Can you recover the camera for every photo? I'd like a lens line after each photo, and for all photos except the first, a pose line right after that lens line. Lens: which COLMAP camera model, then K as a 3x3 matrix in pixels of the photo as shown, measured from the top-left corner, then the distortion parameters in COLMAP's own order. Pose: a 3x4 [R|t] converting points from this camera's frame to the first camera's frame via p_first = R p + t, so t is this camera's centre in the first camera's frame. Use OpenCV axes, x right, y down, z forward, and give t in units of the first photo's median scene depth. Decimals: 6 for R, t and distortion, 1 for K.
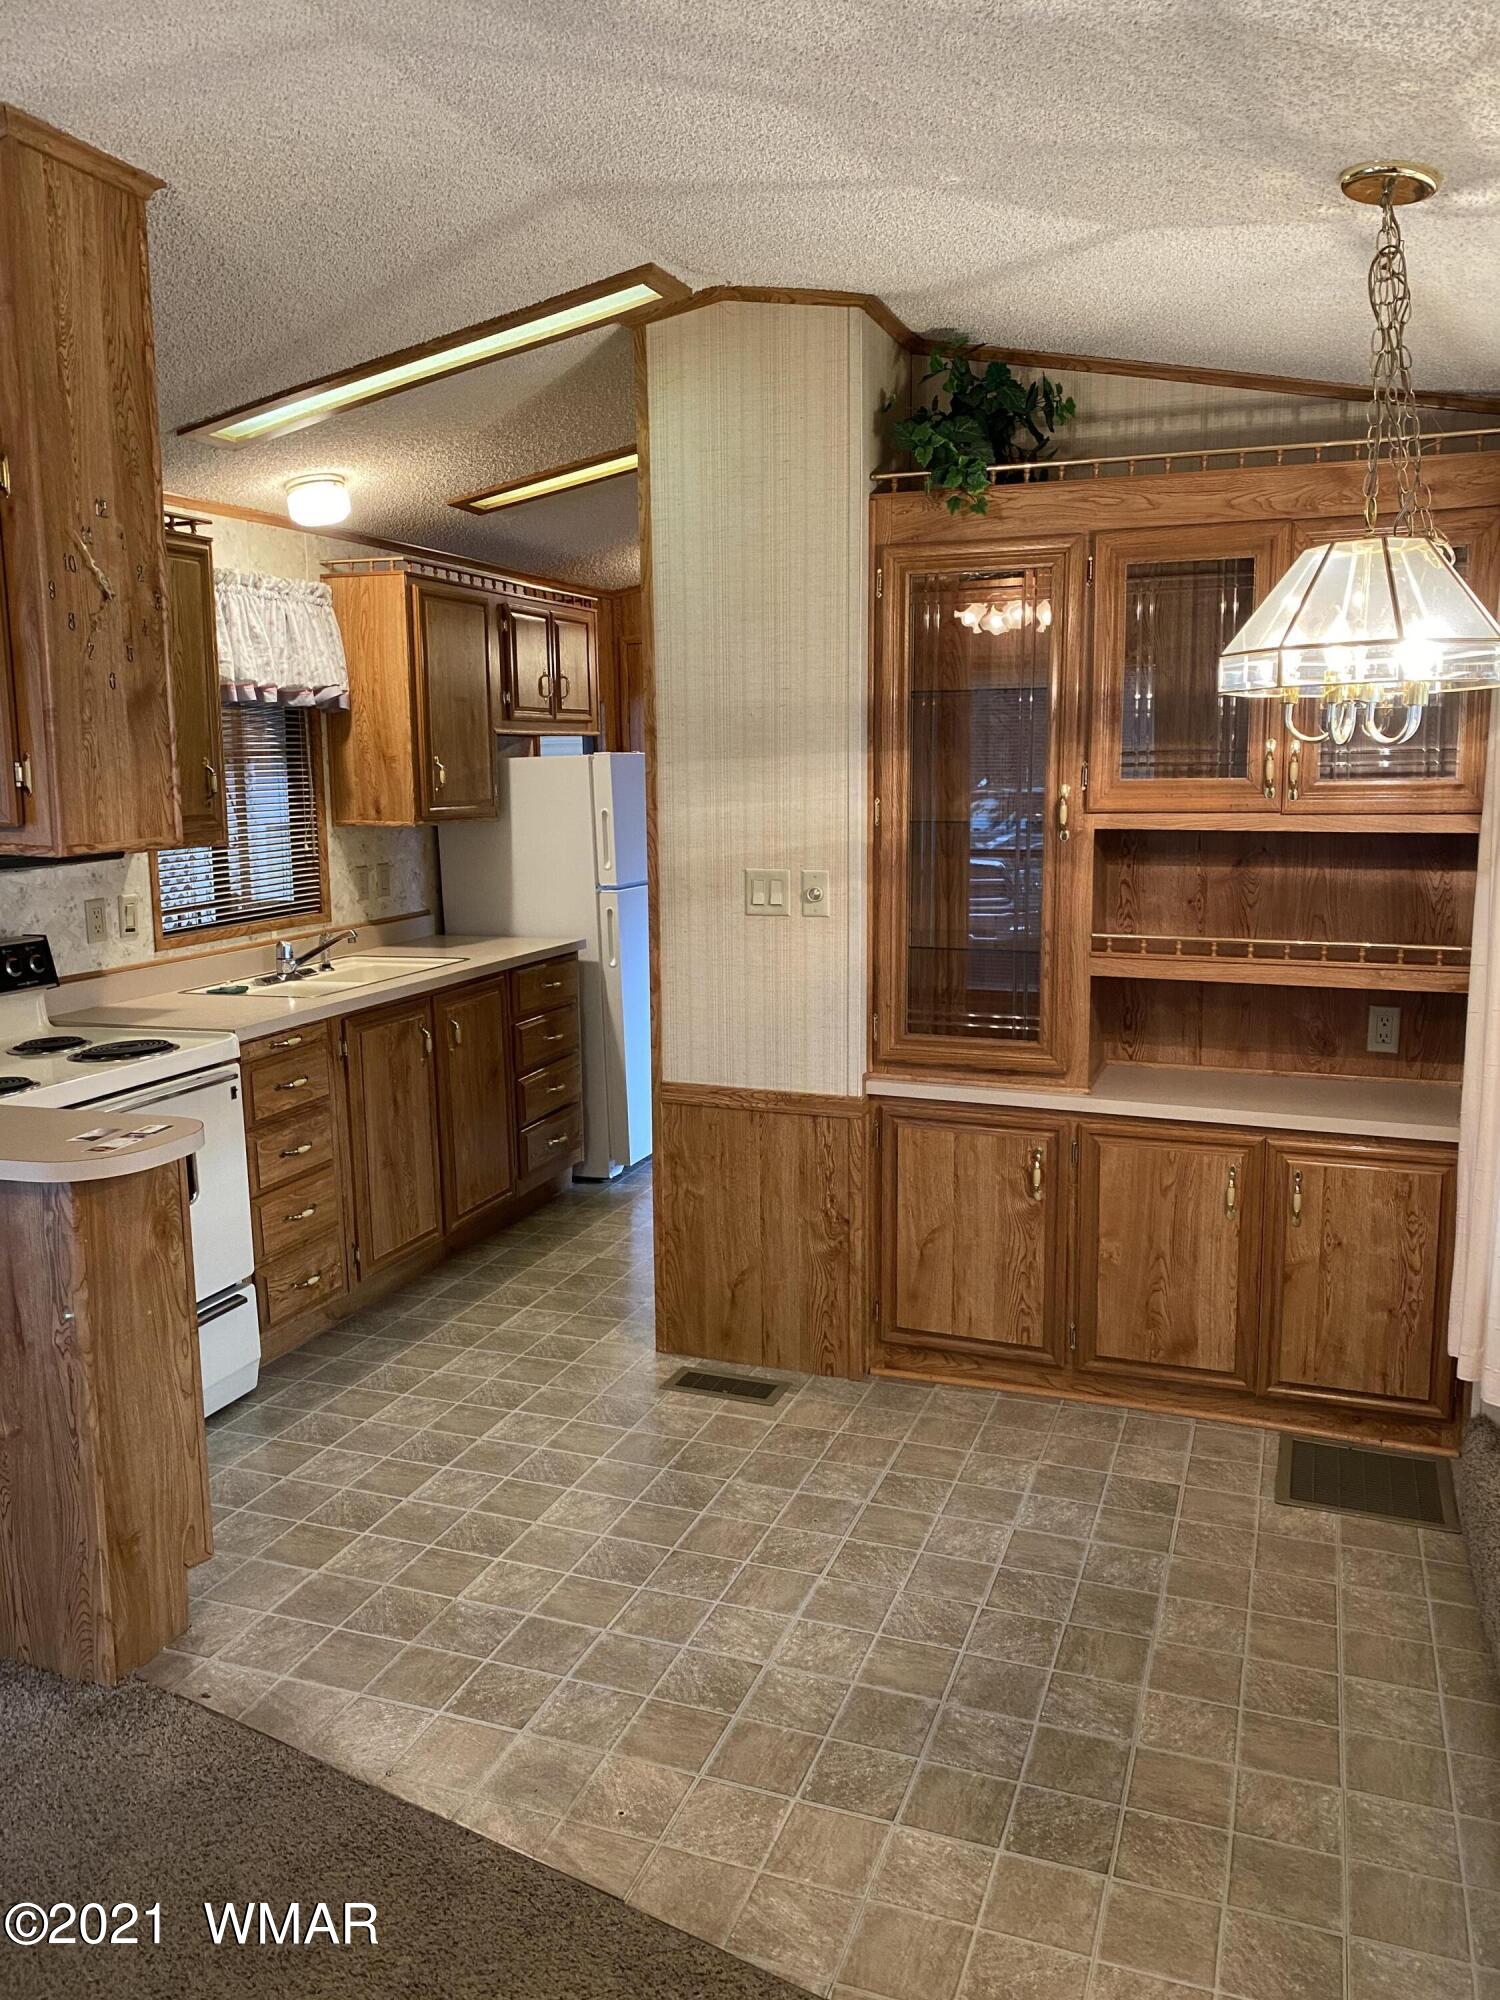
lens RADIAL K [[1517.6, 0, 730.8], [0, 1517.6, 980.8], [0, 0, 1]] dist [0.046003, -0.061104]
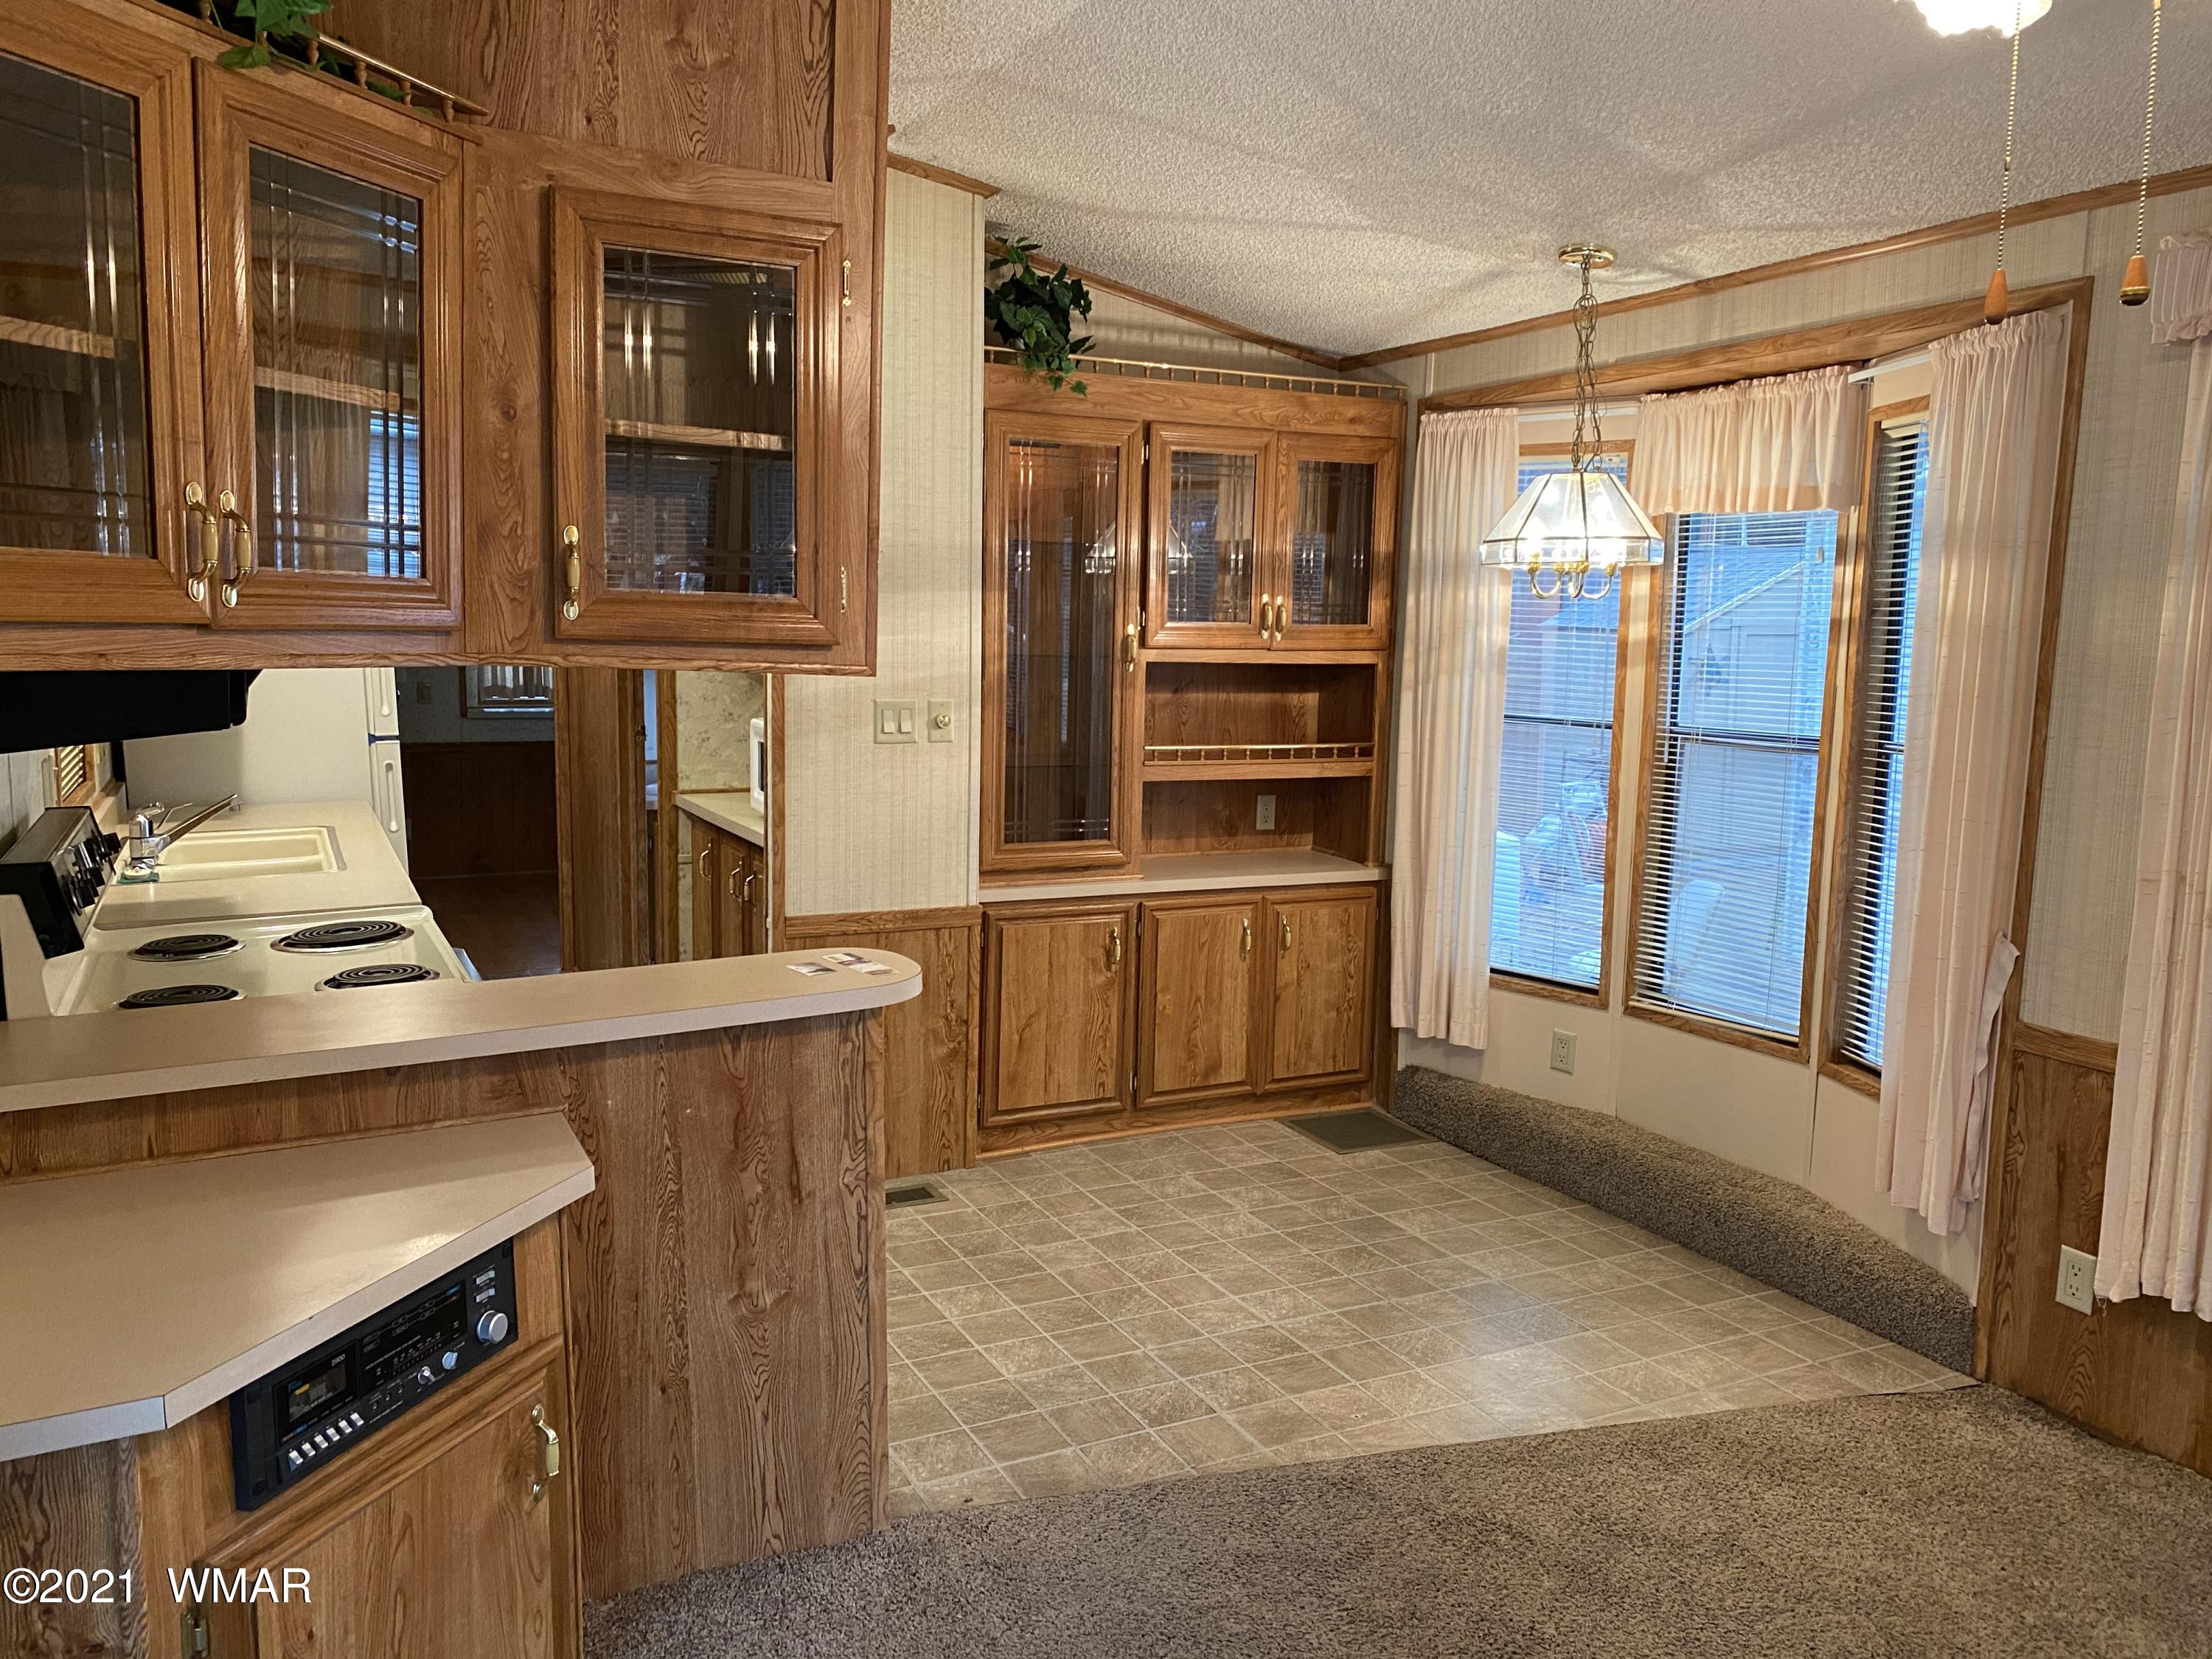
lens RADIAL K [[1678.5, 0, 1090.3], [0, 1678.5, 835.8], [0, 0, 1]] dist [0.046003, -0.061104]
pose [[0.679874, -0.073865, 0.729599, -0.772973], [0.084662, 0.996168, 0.021961, 0.007151], [-0.728426, 0.046838, 0.683522, 0.110873]]
